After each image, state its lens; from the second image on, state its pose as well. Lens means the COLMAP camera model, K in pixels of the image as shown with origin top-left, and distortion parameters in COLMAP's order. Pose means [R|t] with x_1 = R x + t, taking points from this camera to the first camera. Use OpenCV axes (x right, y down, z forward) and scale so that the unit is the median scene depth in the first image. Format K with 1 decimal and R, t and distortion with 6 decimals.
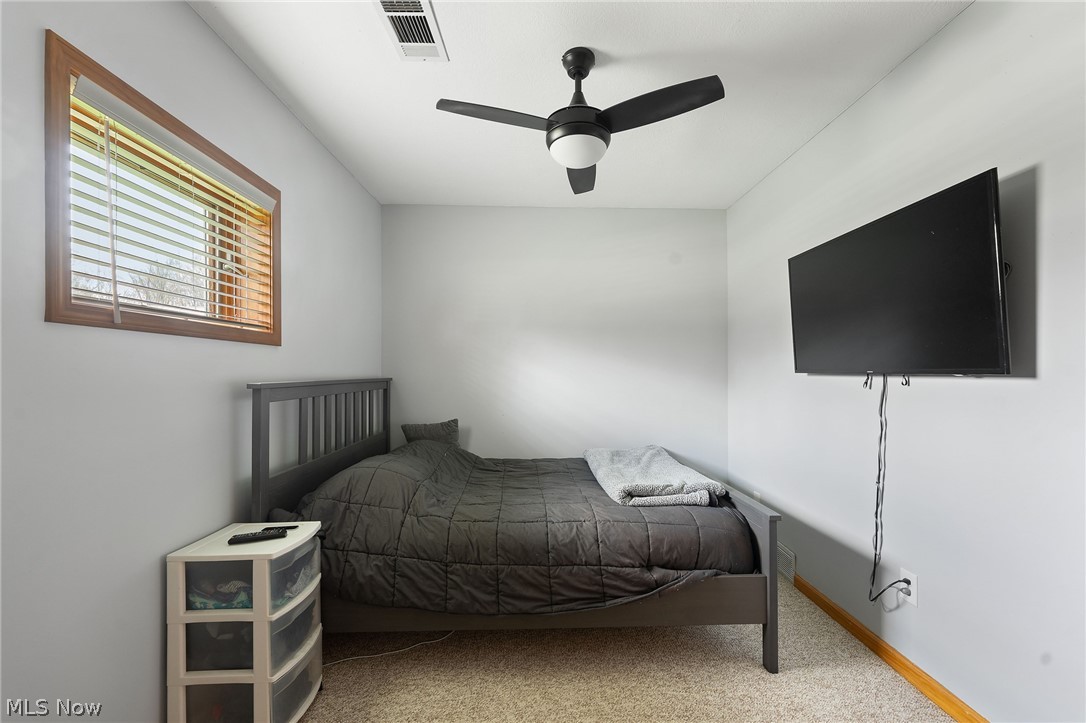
lens RADIAL K [[434.0, 0, 544.9], [0, 434.0, 370.5], [0, 0, 1]] dist [0.003315, -0.000829]
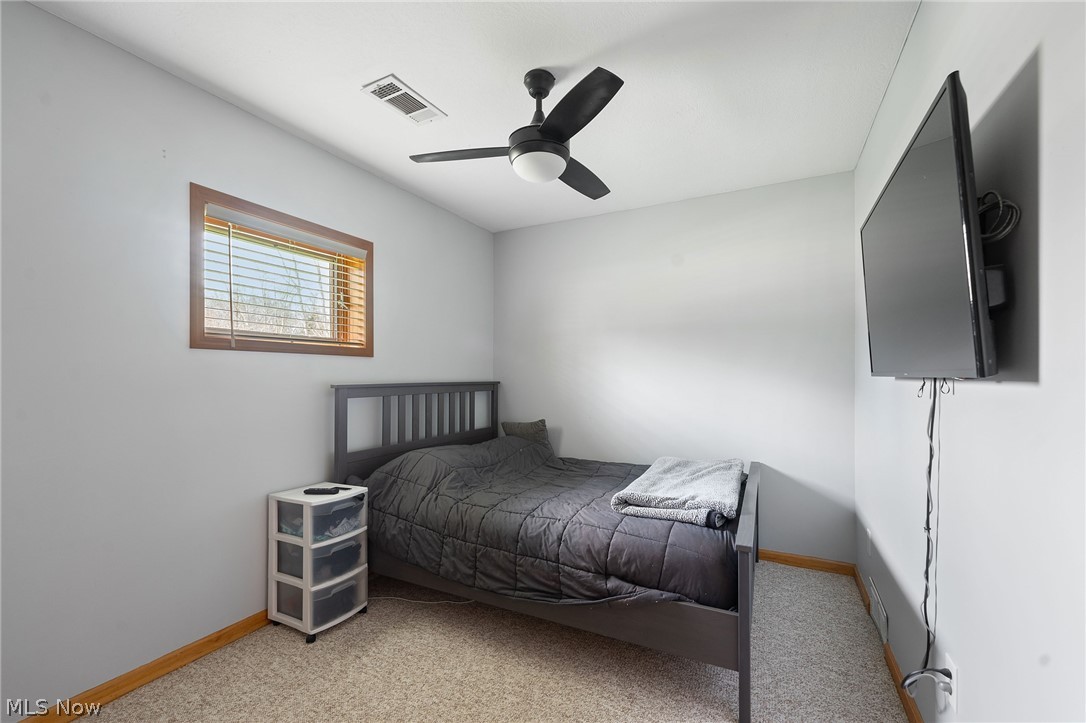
lens RADIAL K [[434.0, 0, 549.6], [0, 434.0, 375.0], [0, 0, 1]] dist [0.003315, -0.000829]
pose [[0.882386, -0.003879, -0.470511, 0.599066], [0.003543, 0.999992, -0.001600, 0.003083], [0.470514, -0.000255, 0.882393, 0.079428]]
